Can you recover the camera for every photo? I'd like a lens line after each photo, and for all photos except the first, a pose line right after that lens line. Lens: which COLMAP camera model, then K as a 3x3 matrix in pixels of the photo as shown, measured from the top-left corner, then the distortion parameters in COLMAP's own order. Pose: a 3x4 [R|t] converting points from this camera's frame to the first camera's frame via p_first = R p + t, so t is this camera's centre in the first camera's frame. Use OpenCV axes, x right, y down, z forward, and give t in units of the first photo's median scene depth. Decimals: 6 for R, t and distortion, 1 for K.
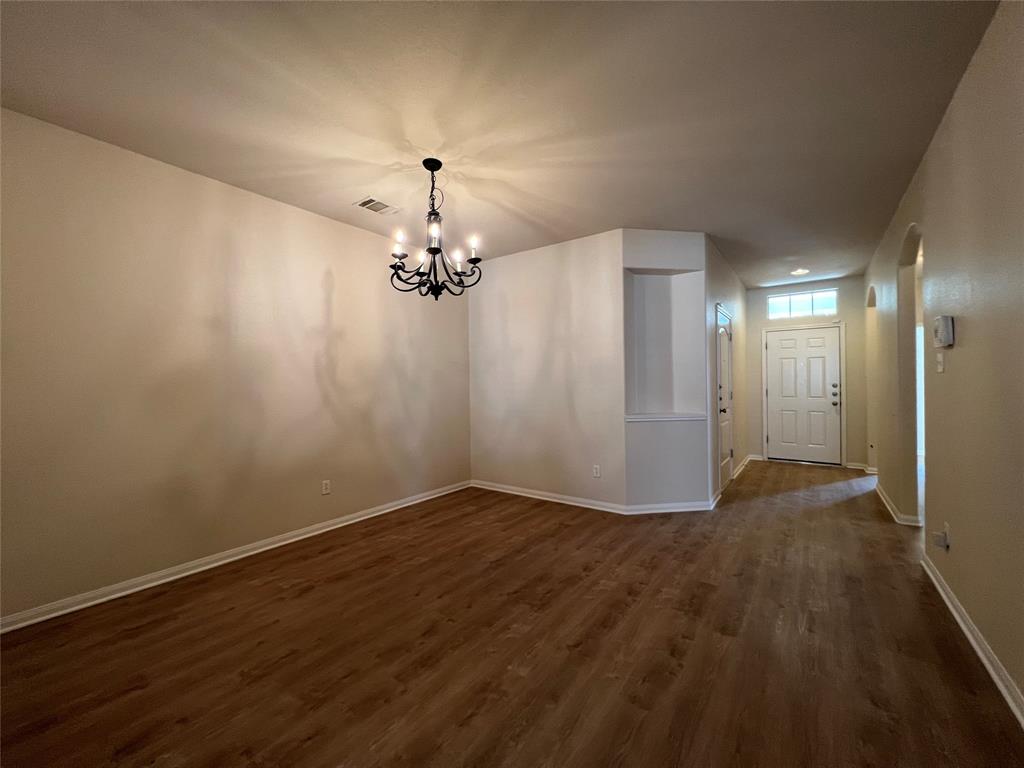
lens RADIAL K [[410.8, 0, 512.8], [0, 410.8, 382.2], [0, 0, 1]] dist [0.001041, 0.001126]
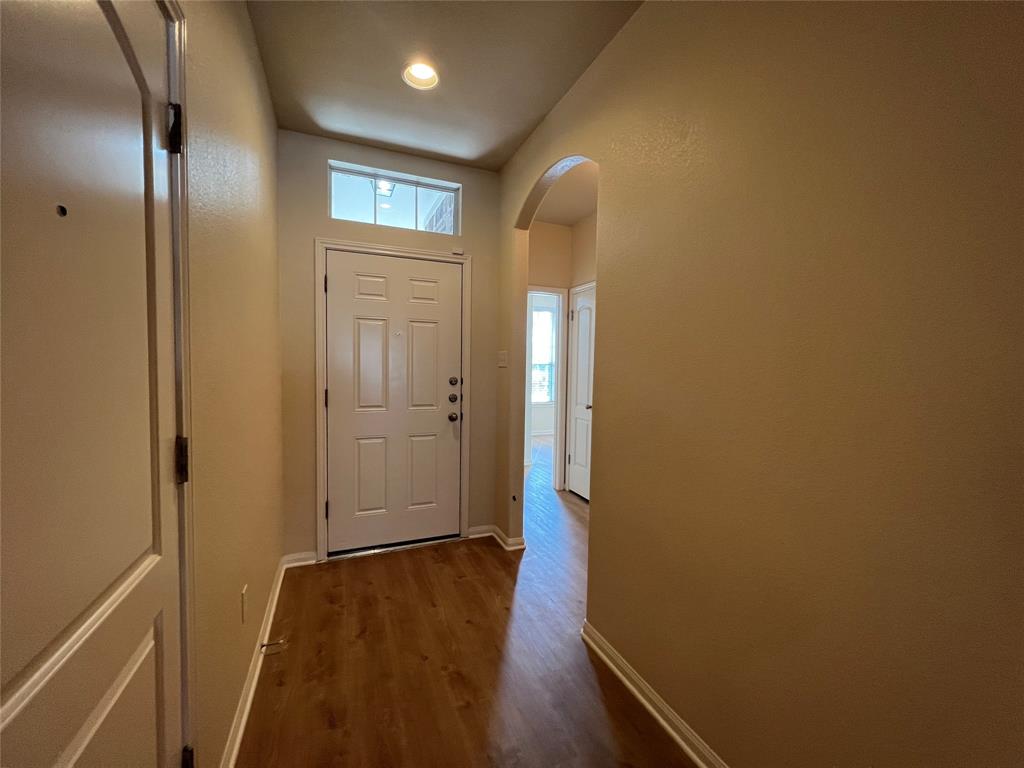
lens RADIAL K [[410.8, 0, 510.5], [0, 410.8, 385.6], [0, 0, 1]] dist [0.001041, 0.001126]
pose [[0.521763, -0.014075, 0.852974, 0.396703], [-0.018988, 0.999425, 0.028107, -0.002183], [-0.852879, -0.030862, 0.521196, 0.686030]]
